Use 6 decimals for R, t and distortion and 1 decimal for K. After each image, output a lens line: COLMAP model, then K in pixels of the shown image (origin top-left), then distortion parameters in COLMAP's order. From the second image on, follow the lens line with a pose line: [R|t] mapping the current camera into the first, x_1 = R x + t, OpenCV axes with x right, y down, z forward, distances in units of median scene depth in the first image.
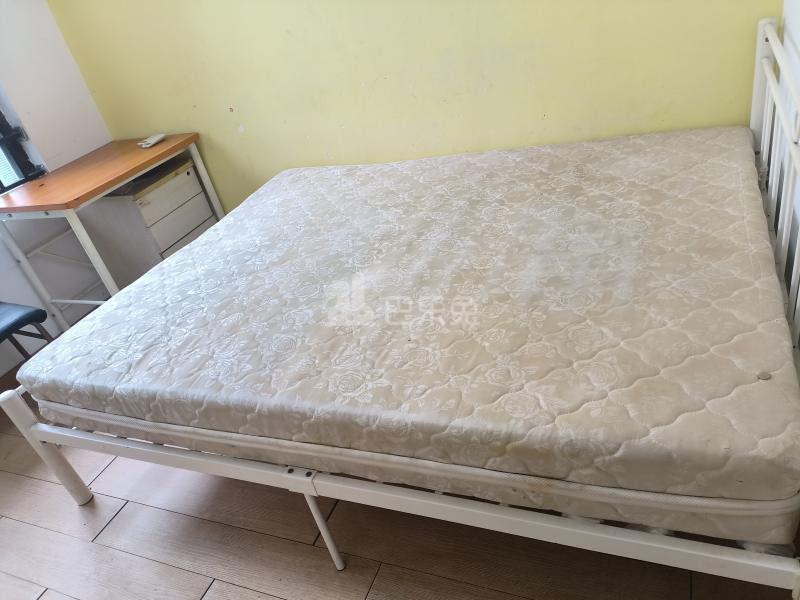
lens RADIAL K [[586.9, 0, 399.8], [0, 586.9, 298.5], [0, 0, 1]] dist [0.055176, -0.046418]
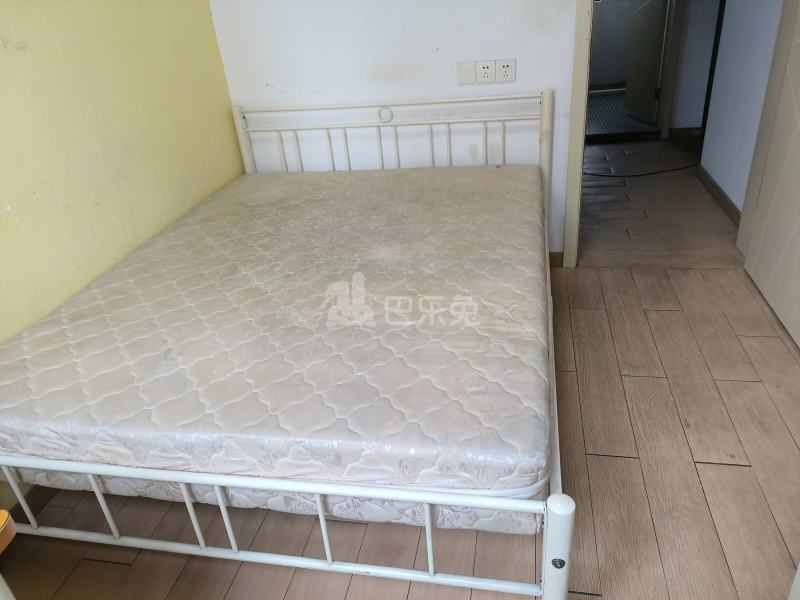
lens RADIAL K [[586.9, 0, 399.8], [0, 586.9, 298.5], [0, 0, 1]] dist [0.055176, -0.046418]
pose [[-0.170862, -0.237198, 0.956318, -1.210095], [0.616322, 0.731533, 0.291560, -0.292883], [-0.768735, 0.639216, 0.021199, 1.002592]]
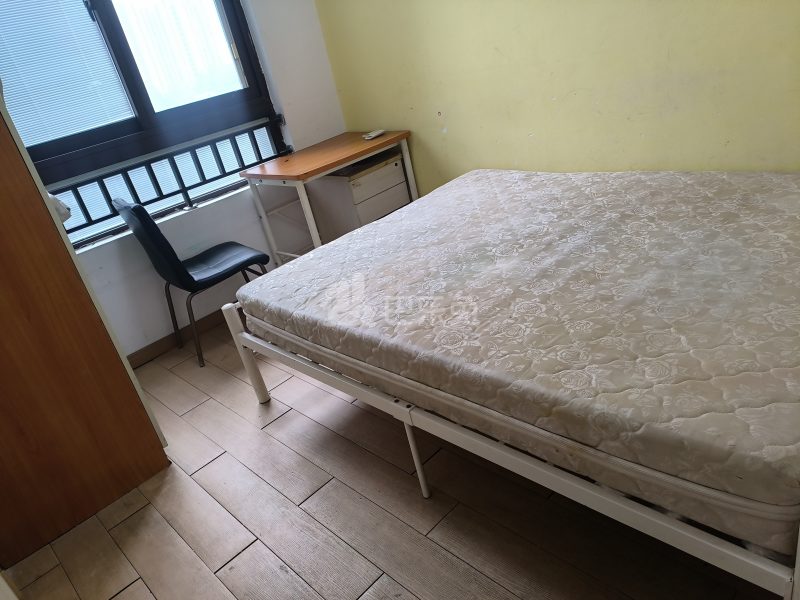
lens RADIAL K [[586.9, 0, 399.8], [0, 586.9, 298.5], [0, 0, 1]] dist [0.055176, -0.046418]
pose [[0.921814, 0.186113, -0.340031, 0.164673], [-0.190747, 0.981434, 0.020068, 0.043007], [0.337453, 0.046361, 0.940200, -0.144205]]
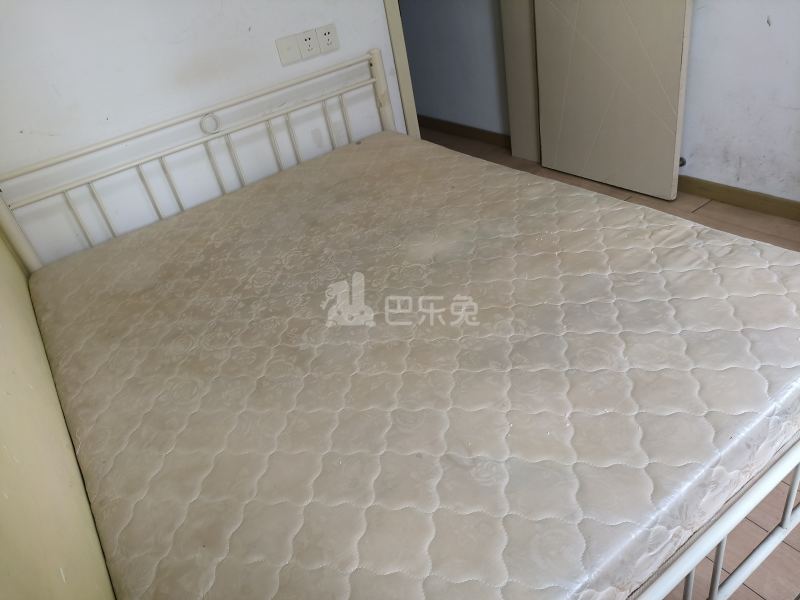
lens RADIAL K [[586.9, 0, 399.8], [0, 586.9, 298.5], [0, 0, 1]] dist [0.055176, -0.046418]
pose [[-0.766943, 0.017347, 0.641480, -0.642228], [0.584771, 0.430566, 0.687500, -0.700683], [-0.264273, 0.902393, -0.340364, 1.418982]]
